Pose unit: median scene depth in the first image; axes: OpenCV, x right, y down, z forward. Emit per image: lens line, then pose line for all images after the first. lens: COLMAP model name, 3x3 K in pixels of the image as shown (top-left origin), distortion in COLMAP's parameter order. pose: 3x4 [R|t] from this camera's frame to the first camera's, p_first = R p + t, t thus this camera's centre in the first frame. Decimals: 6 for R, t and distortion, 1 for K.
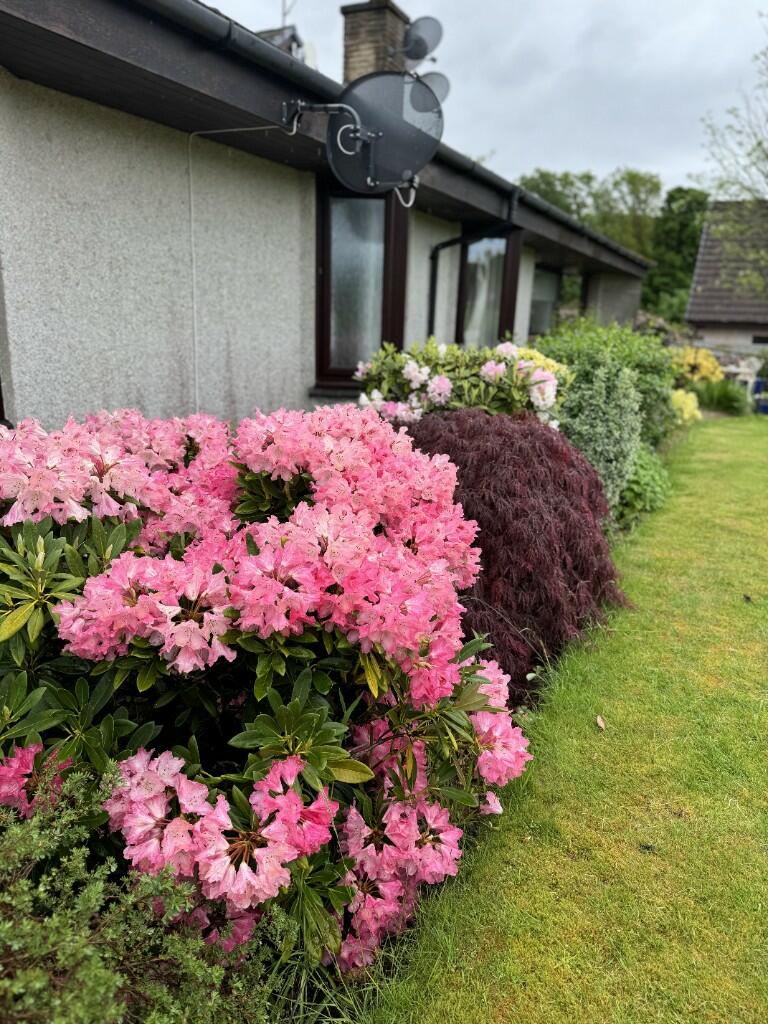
lens RADIAL K [[718.3, 0, 384.0], [0, 718.3, 512.0], [0, 0, 1]] dist [0.149483, -0.255731]
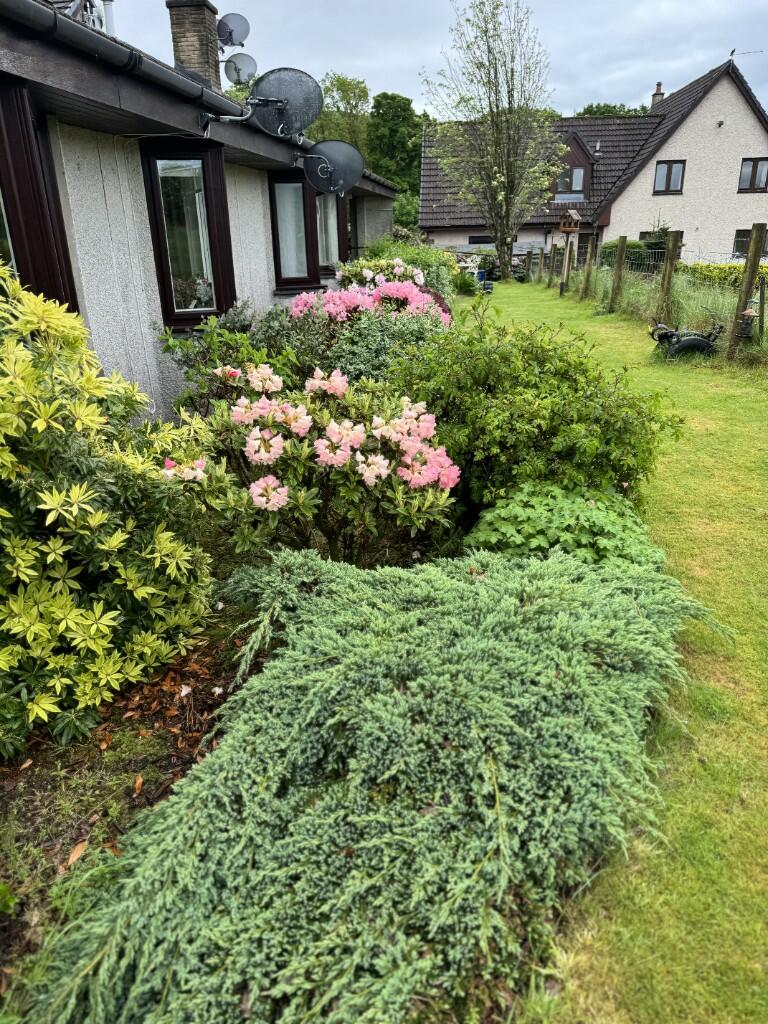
lens RADIAL K [[718.3, 0, 384.0], [0, 718.3, 512.0], [0, 0, 1]] dist [0.149483, -0.255731]
pose [[0.934991, -0.176805, 0.307459, -0.175282], [0.140716, 0.980663, 0.136013, 0.057581], [-0.325562, -0.083906, 0.941791, -0.300103]]
